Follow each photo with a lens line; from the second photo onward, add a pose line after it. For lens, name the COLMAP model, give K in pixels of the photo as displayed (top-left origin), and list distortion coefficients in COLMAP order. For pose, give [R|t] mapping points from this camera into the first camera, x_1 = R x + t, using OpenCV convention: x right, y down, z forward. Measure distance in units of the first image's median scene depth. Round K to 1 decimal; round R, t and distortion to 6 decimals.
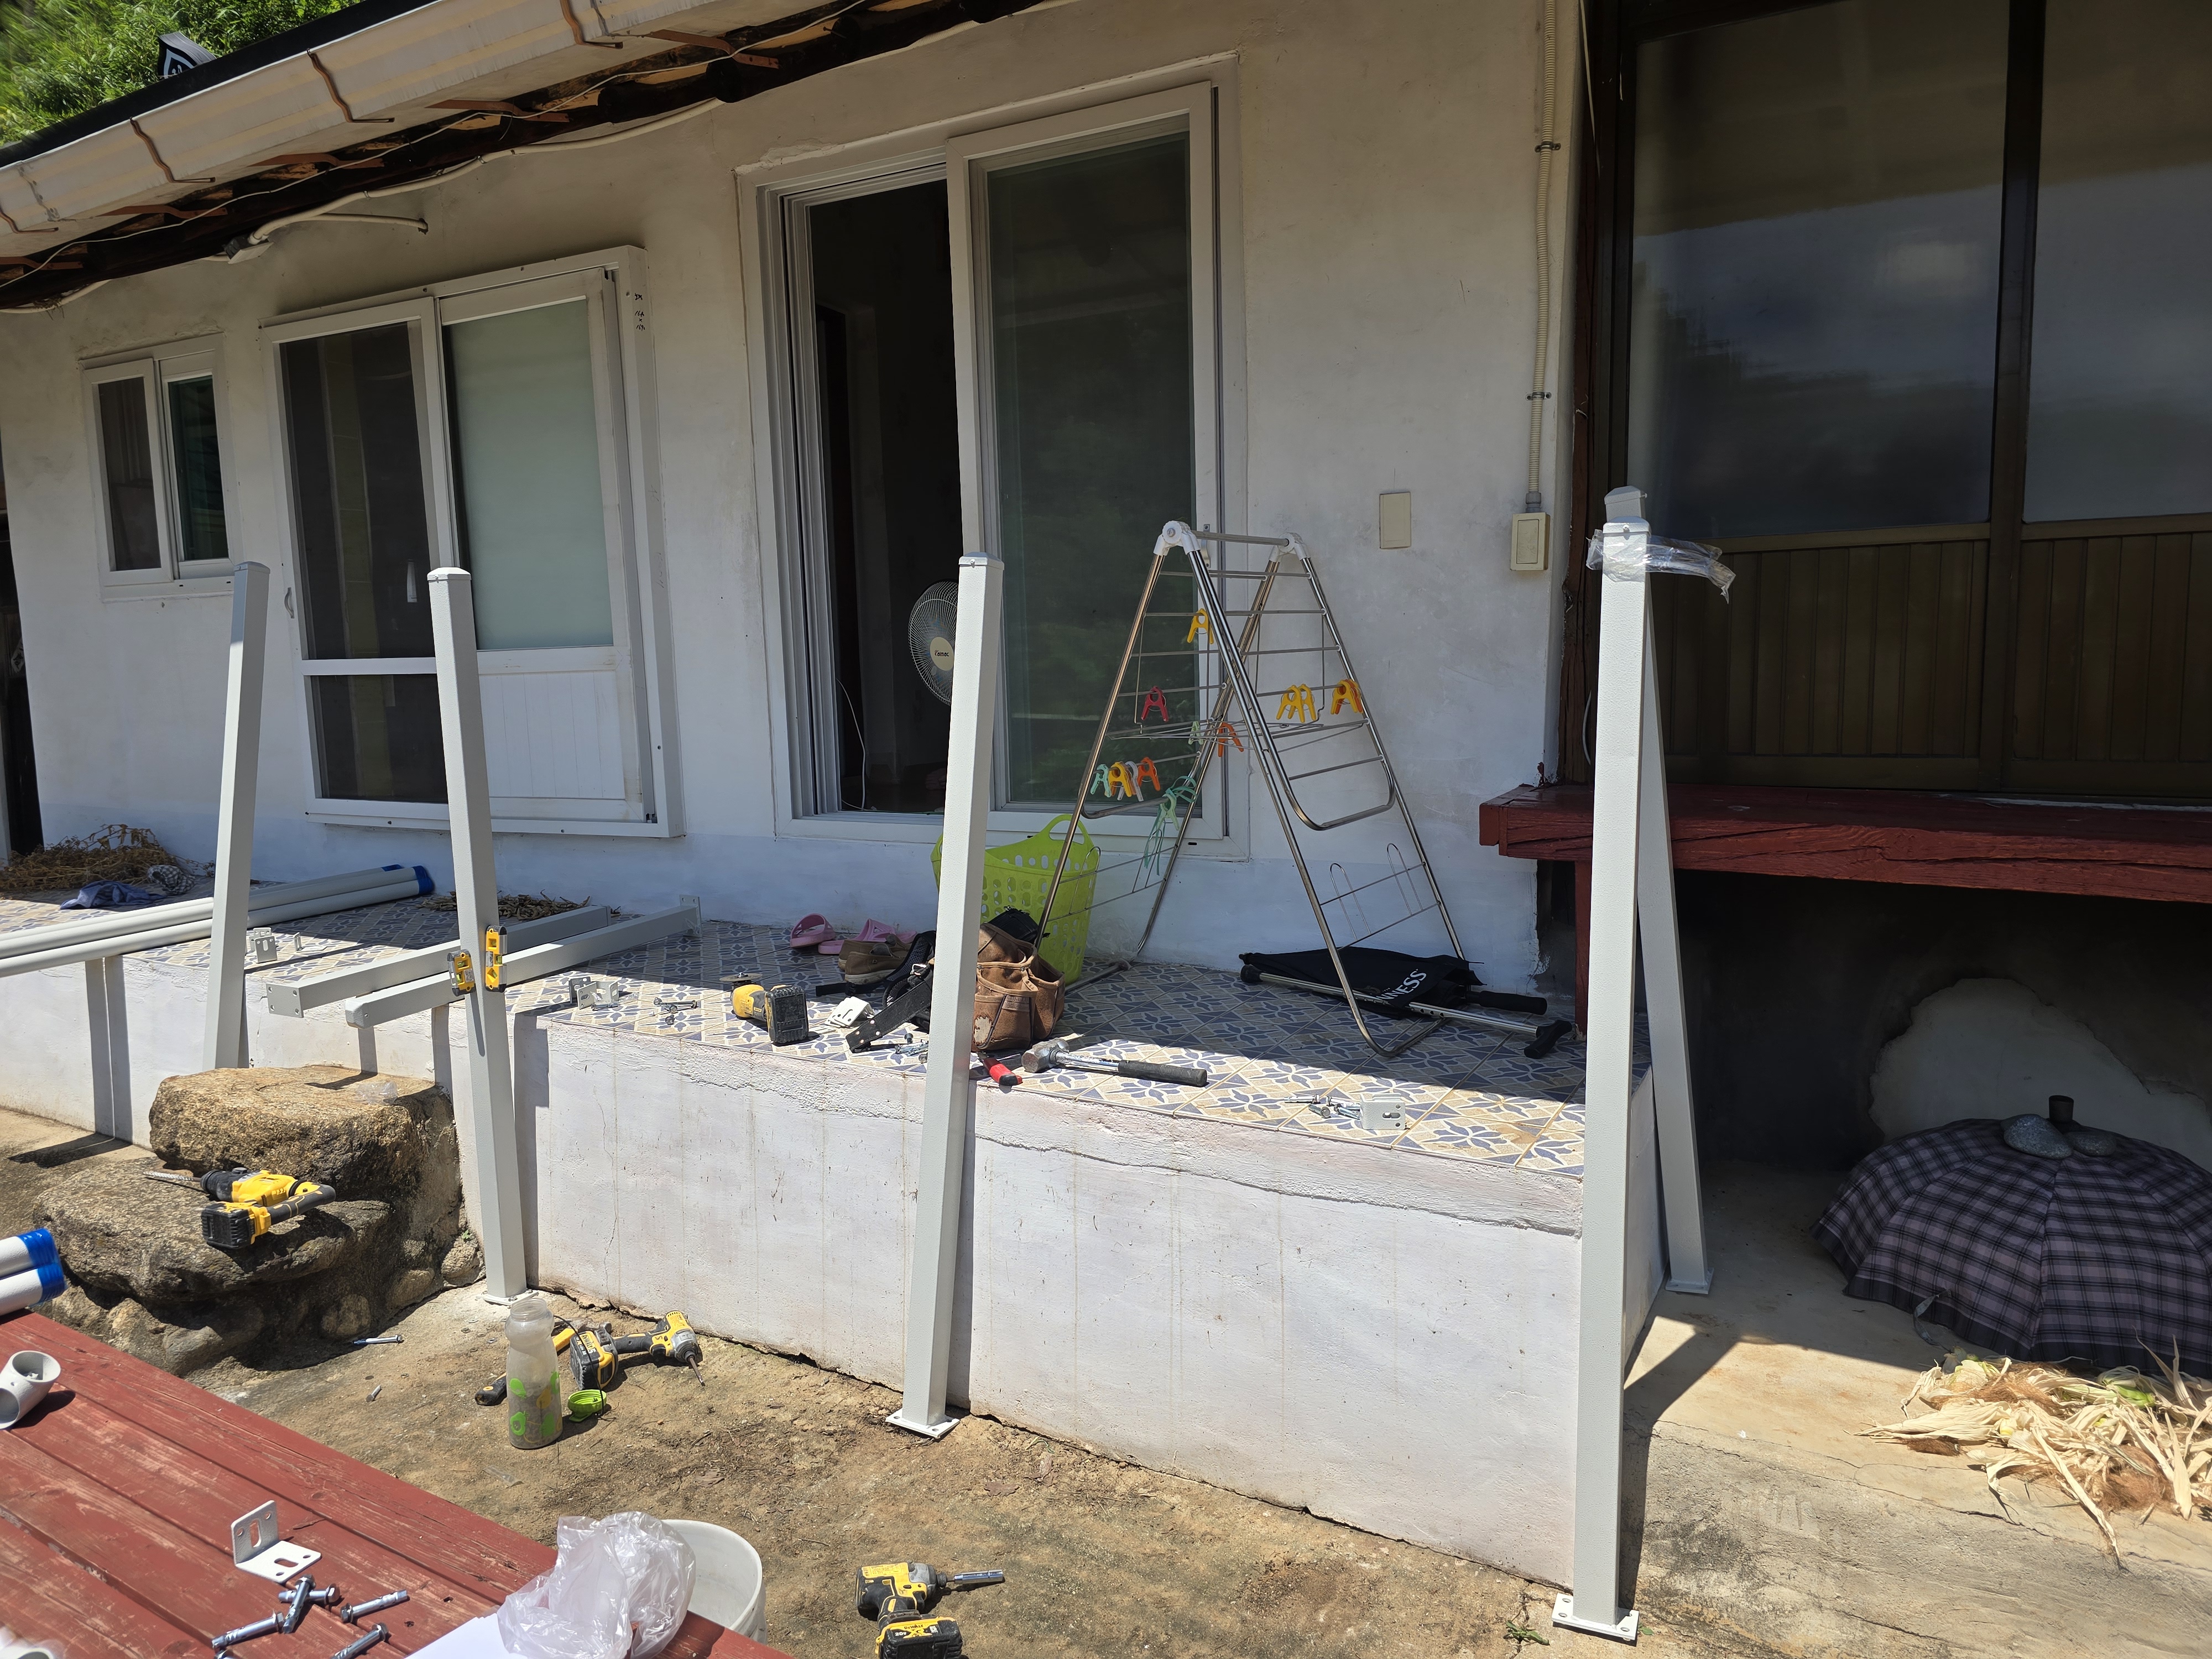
lens RADIAL K [[1457.8, 0, 1105.8], [0, 1457.8, 833.0], [0, 0, 1]] dist [0.082187, -0.082295]
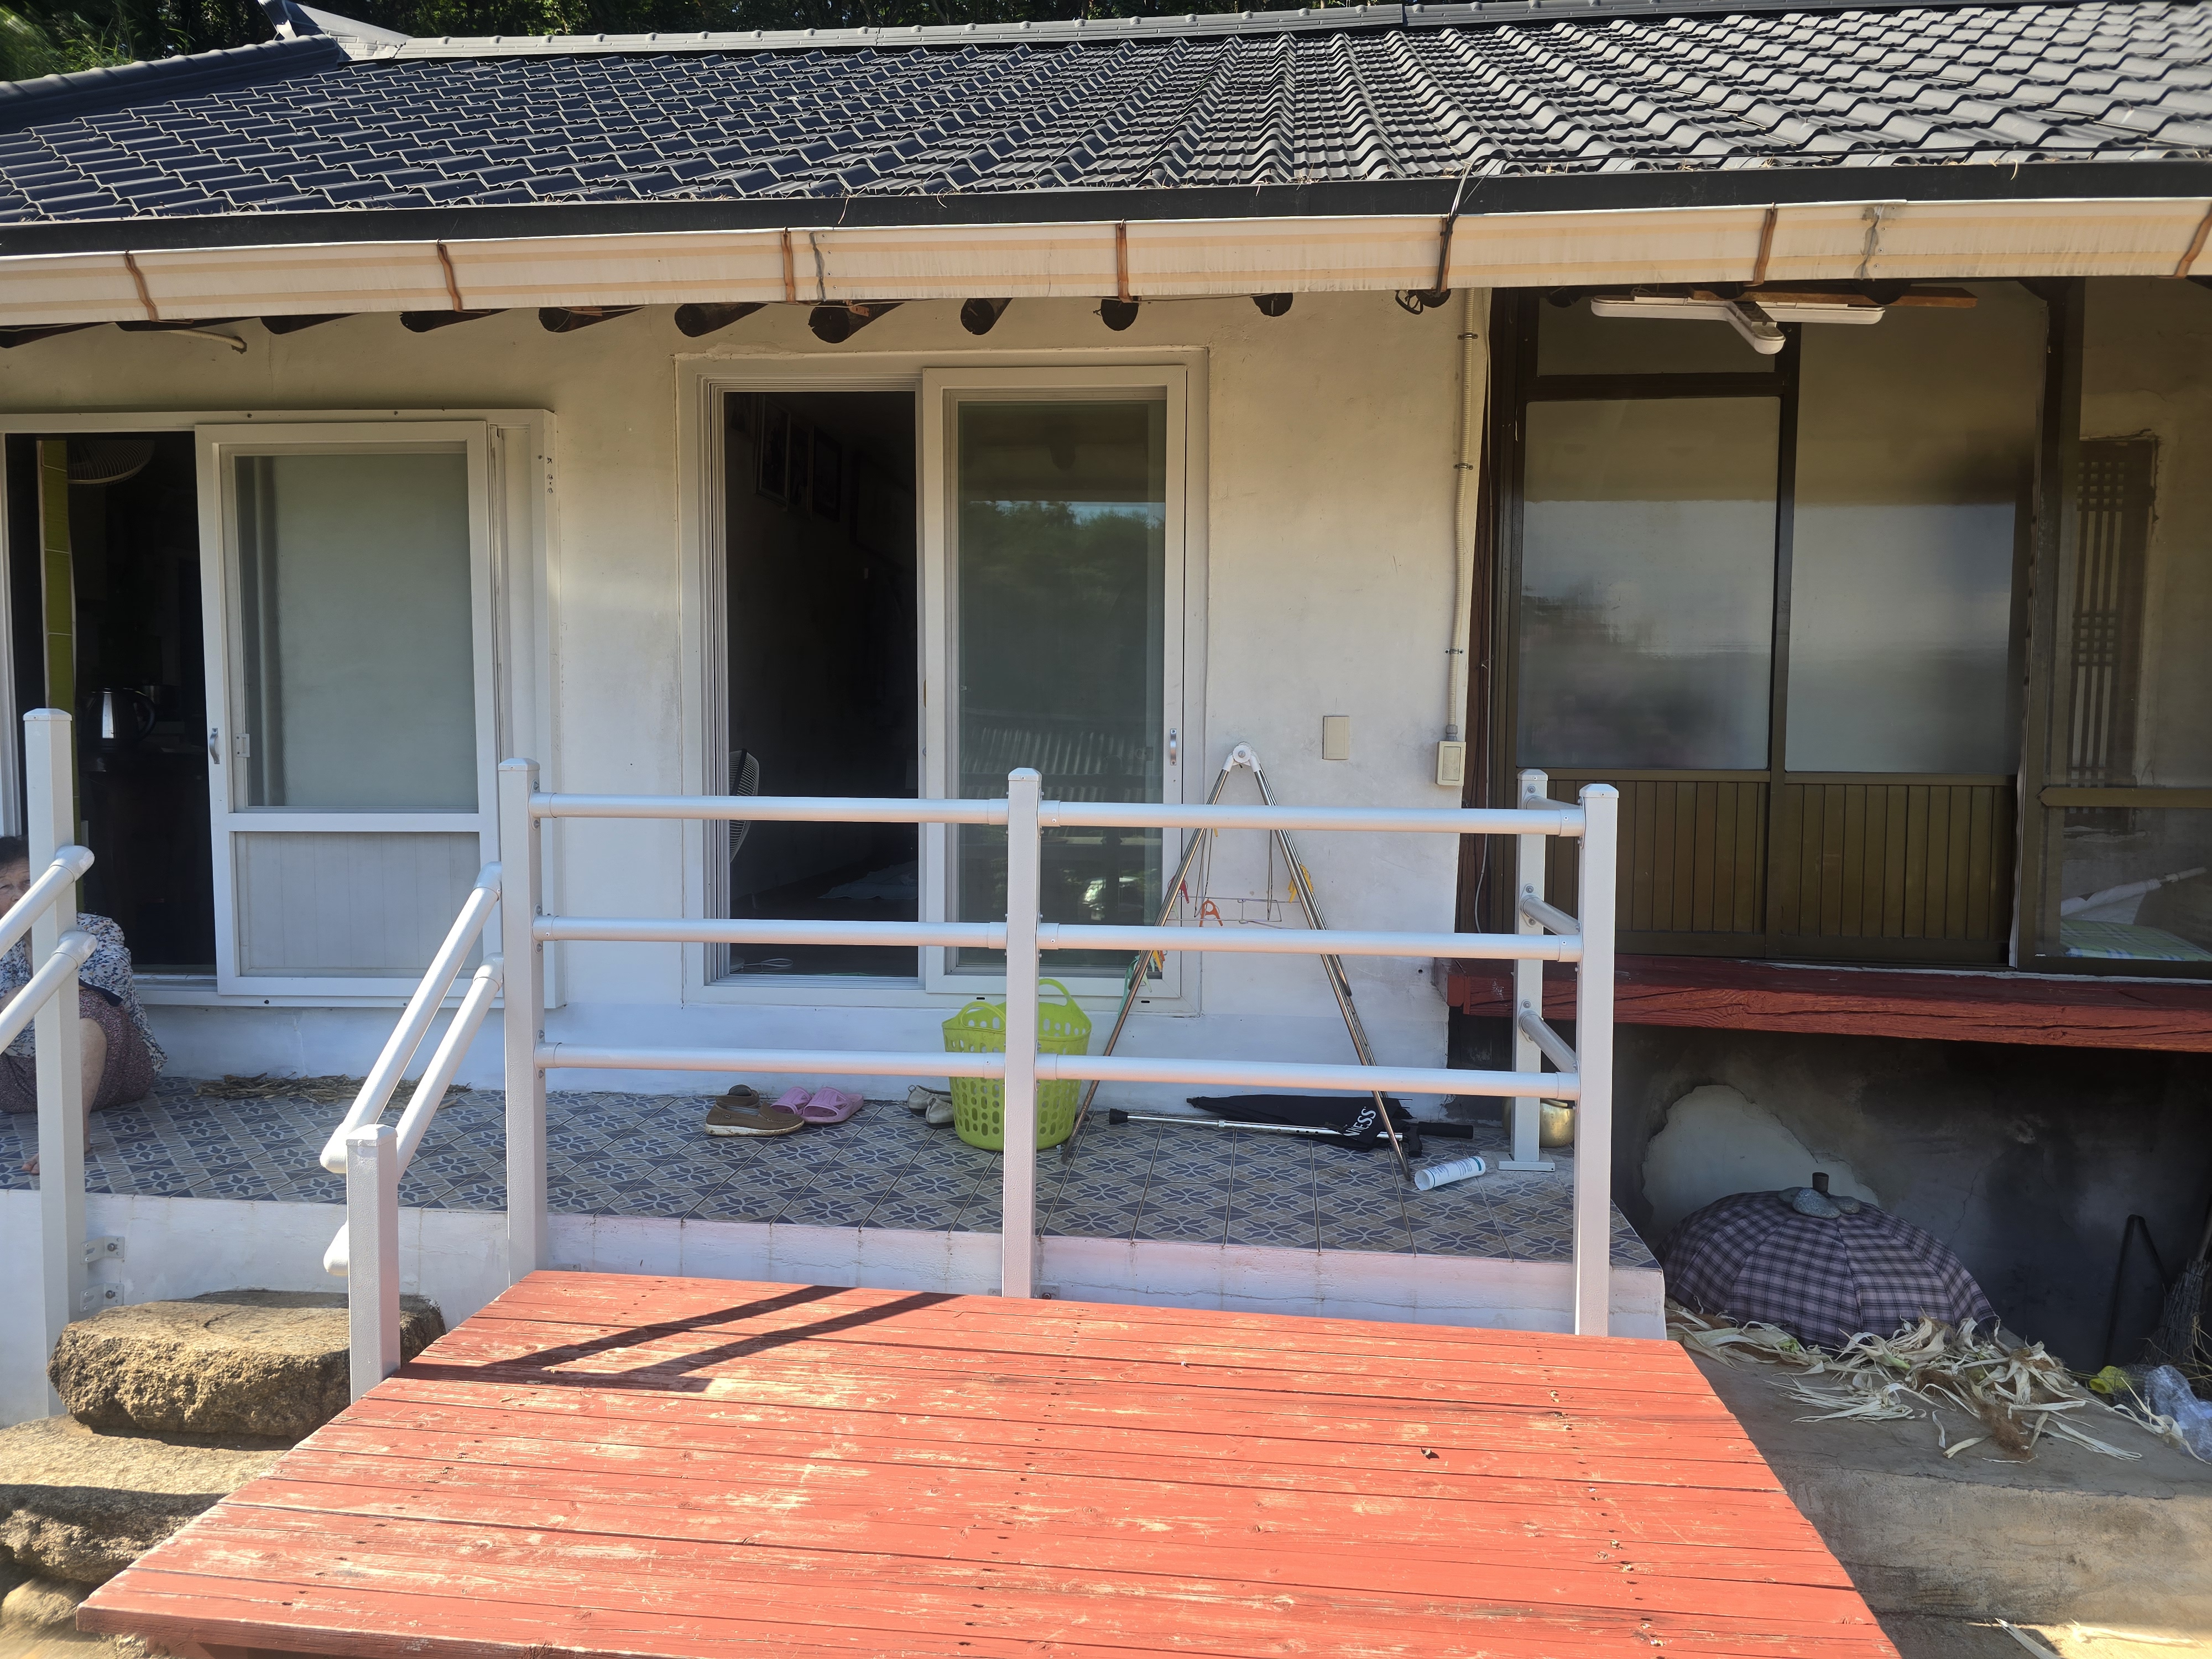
lens RADIAL K [[1457.8, 0, 1105.8], [0, 1457.8, 833.0], [0, 0, 1]] dist [0.082187, -0.082295]
pose [[0.915477, 0.009112, 0.402268, -0.474266], [0.017601, 0.997880, -0.062660, -0.059997], [-0.401986, 0.064445, 0.913375, -0.034084]]
